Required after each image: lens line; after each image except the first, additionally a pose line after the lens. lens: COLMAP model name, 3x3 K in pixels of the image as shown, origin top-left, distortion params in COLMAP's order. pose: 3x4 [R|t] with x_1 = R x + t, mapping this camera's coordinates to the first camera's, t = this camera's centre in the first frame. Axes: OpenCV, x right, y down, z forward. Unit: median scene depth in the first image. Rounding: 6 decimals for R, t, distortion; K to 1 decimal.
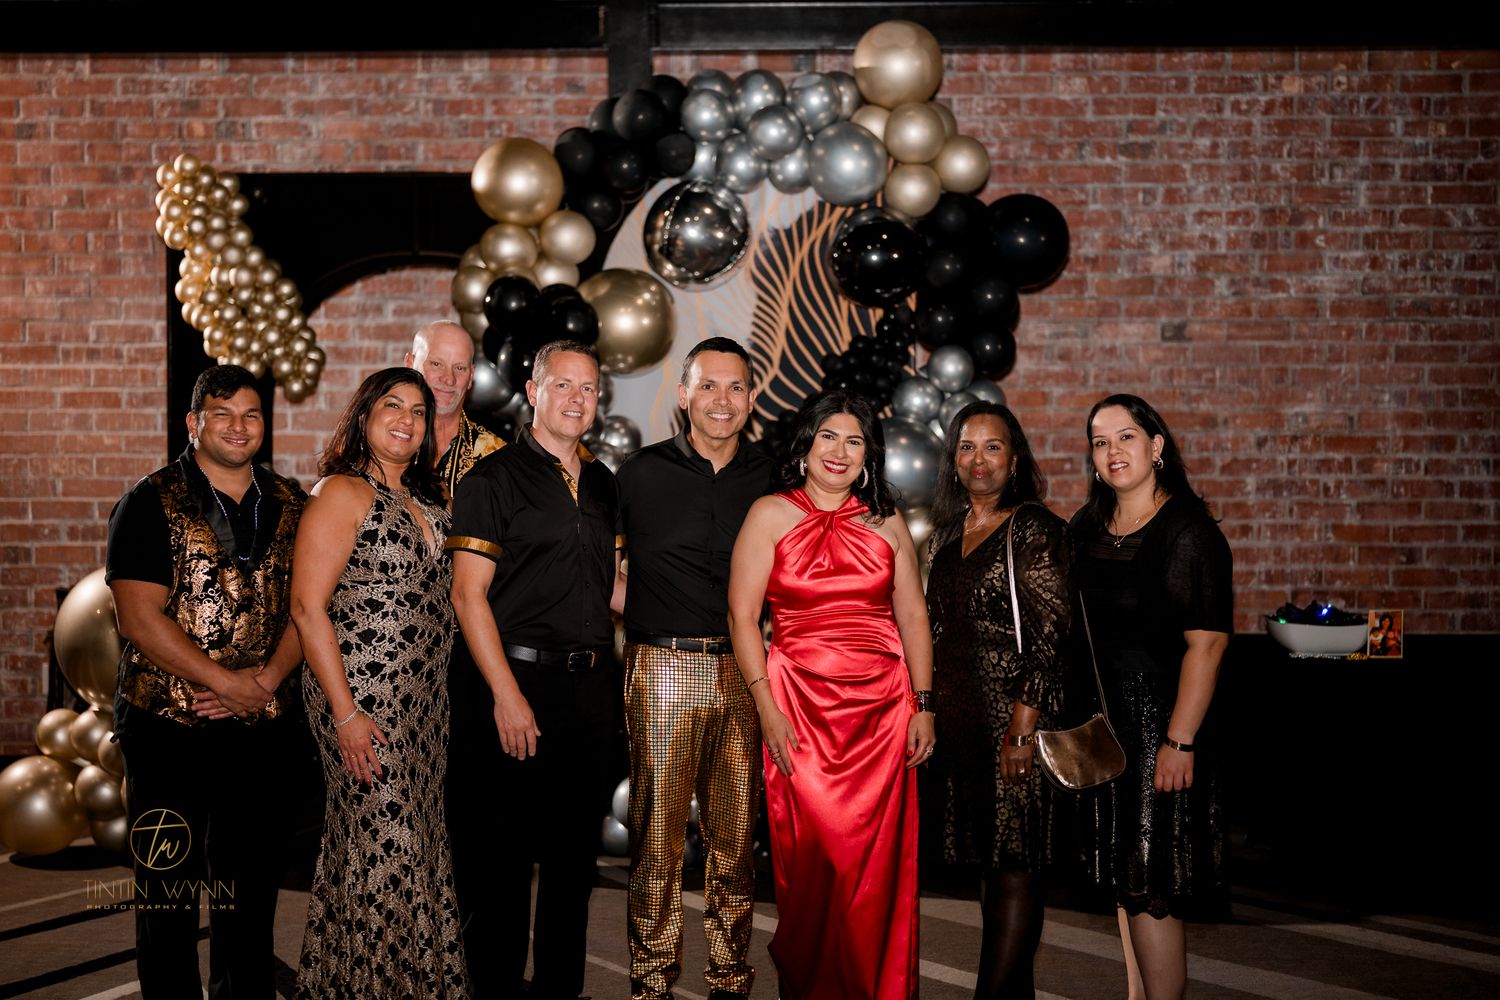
lens RADIAL K [[2130.8, 0, 749.9], [0, 2130.8, 503.1], [0, 0, 1]] dist [0.019496, 0.000000]
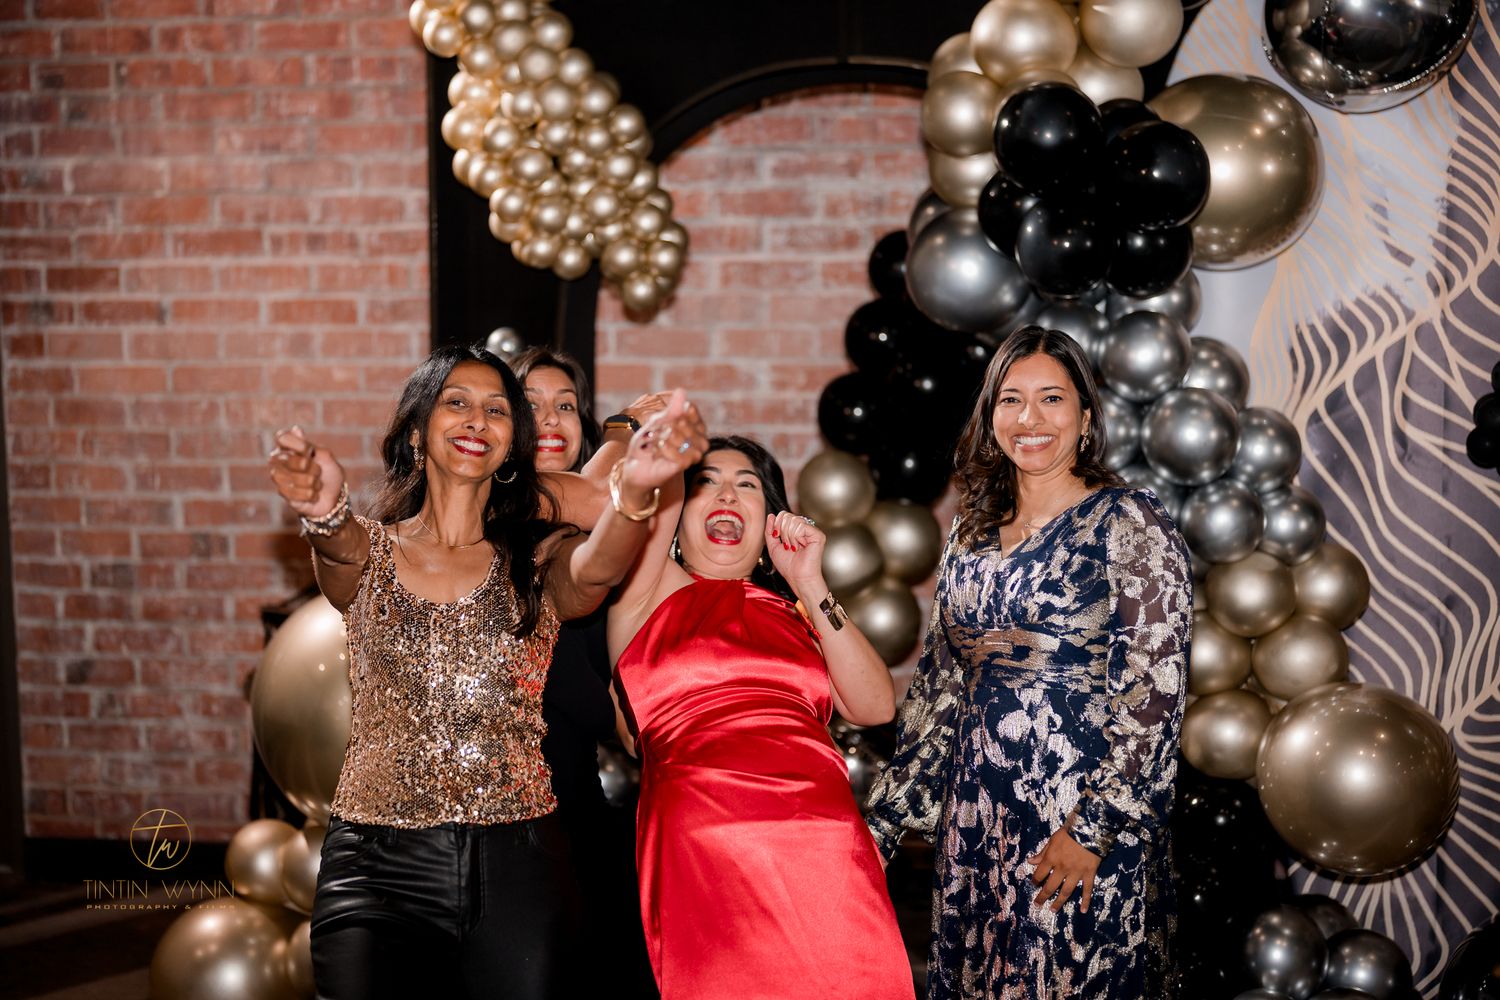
lens RADIAL K [[2130.8, 0, 746.7], [0, 2130.8, 500.1], [0, 0, 1]] dist [0.019496, 0.000000]
pose [[0.993760, 0.004200, -0.111462, -0.104738], [0.000840, 0.998981, 0.045133, -0.020396], [0.111538, -0.044945, 0.992743, 0.367316]]
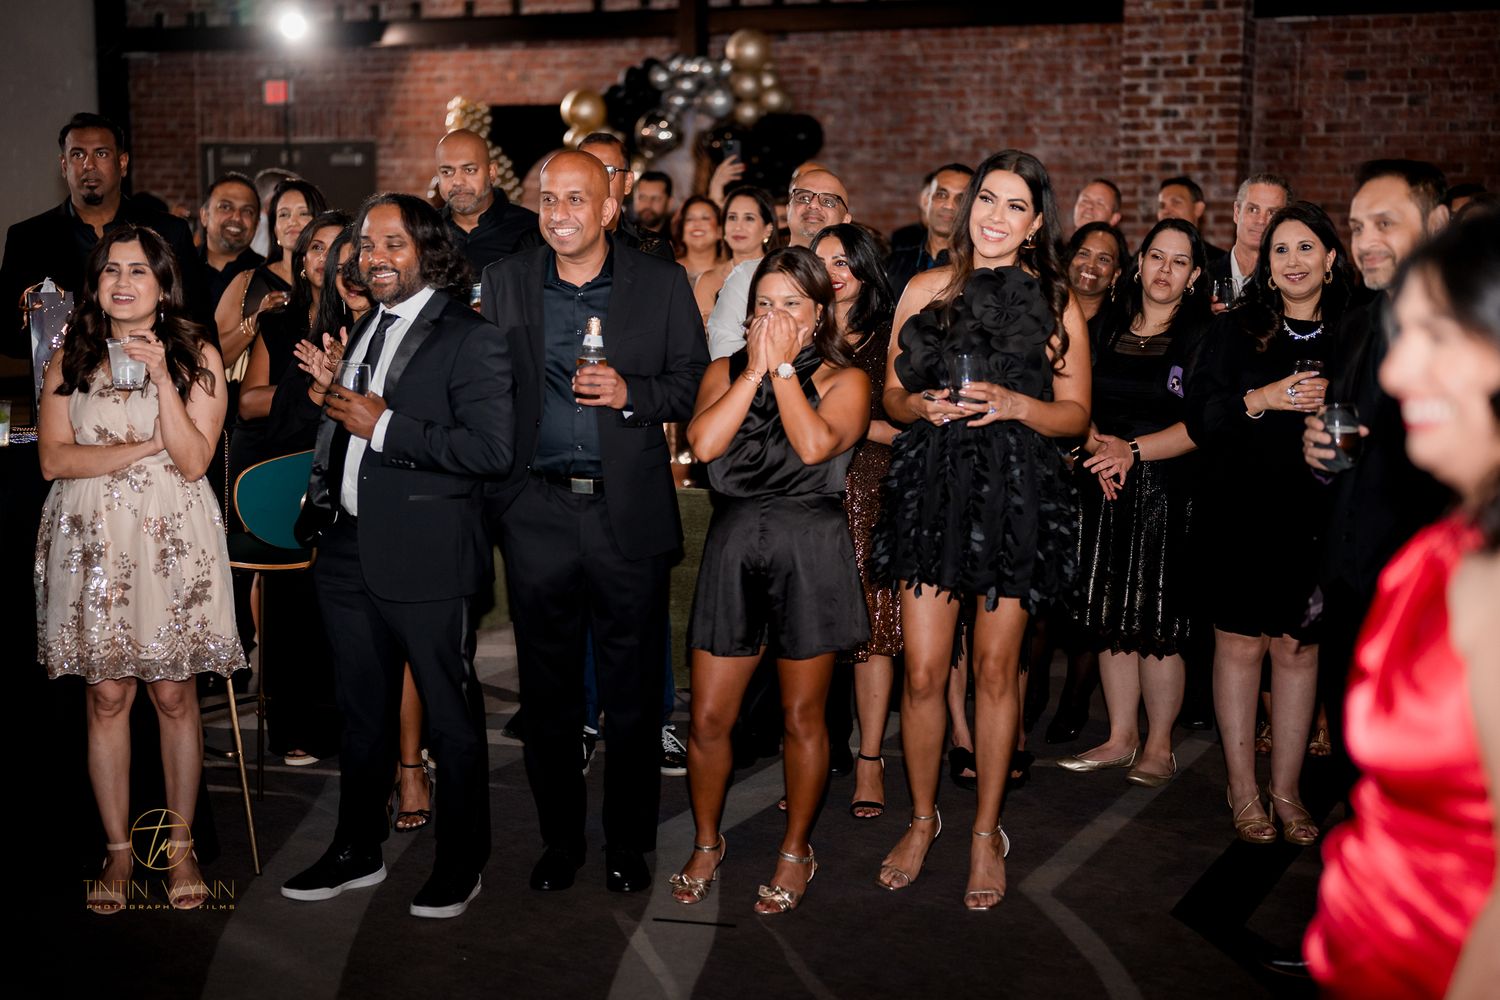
lens RADIAL K [[2130.8, 0, 751.1], [0, 2130.8, 498.6], [0, 0, 1]] dist [0.019496, 0.000000]
pose [[0.903924, 0.068659, -0.422145, 0.839279], [-0.035653, 0.995691, 0.085600, 0.043198], [0.426204, -0.062325, 0.902478, -0.768756]]
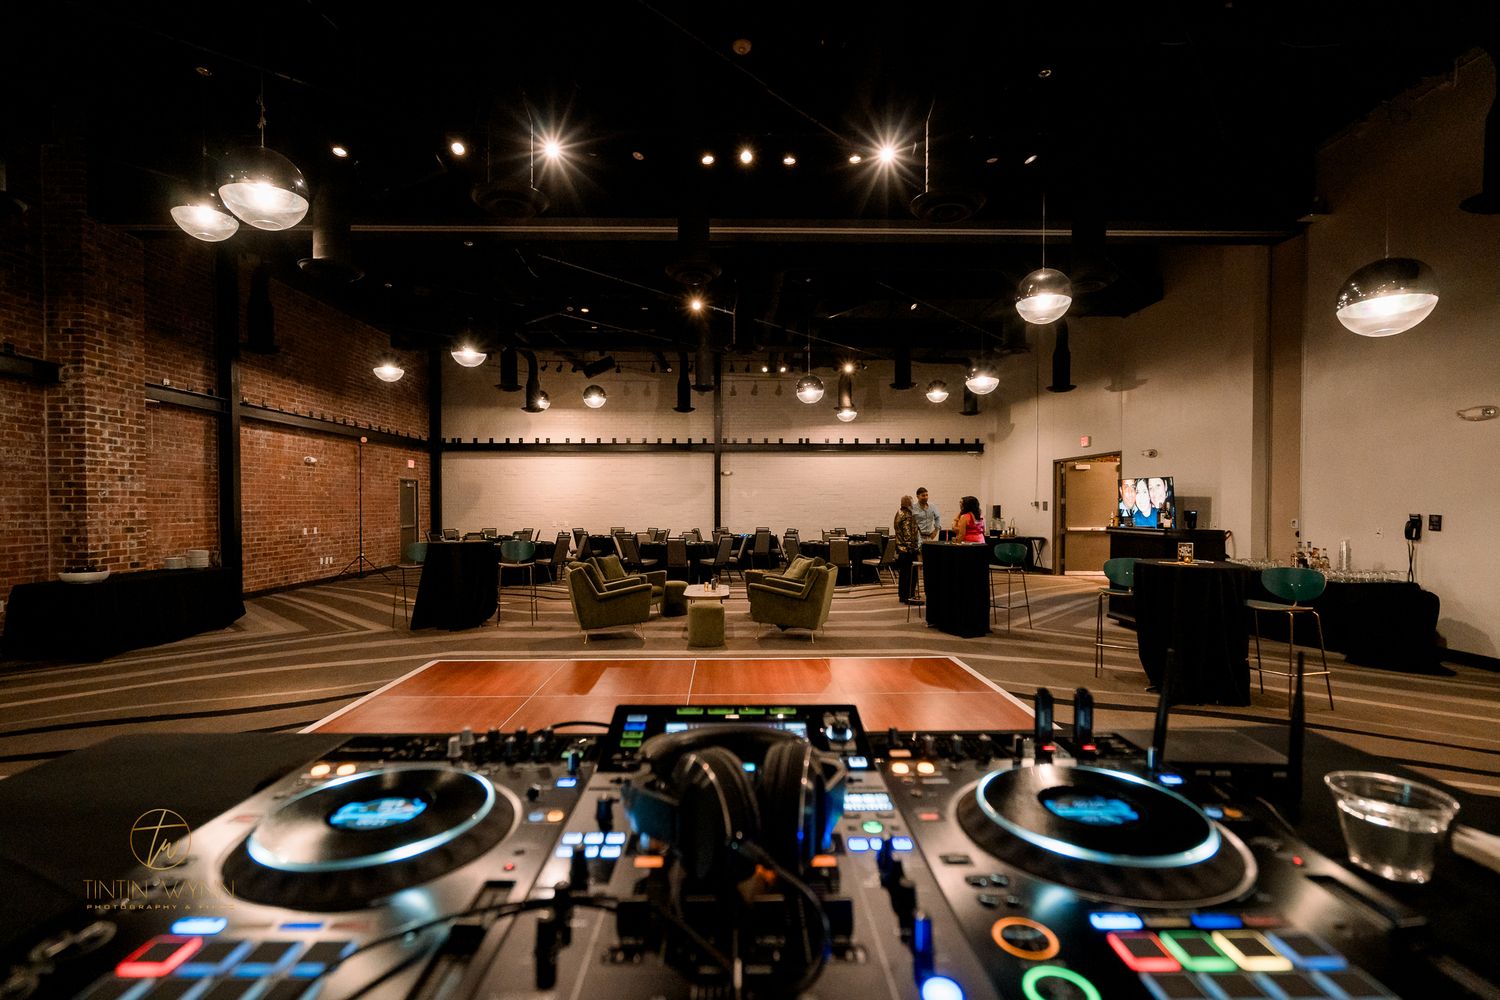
lens RADIAL K [[683.6, 0, 749.8], [0, 683.6, 506.5], [0, 0, 1]] dist [0.001147, 0.000180]
pose [[-0.066442, 0.001788, 0.997789, -0.638823], [0.062113, 0.998066, 0.002347, 0.015997], [-0.995855, 0.062131, -0.066425, 0.110805]]
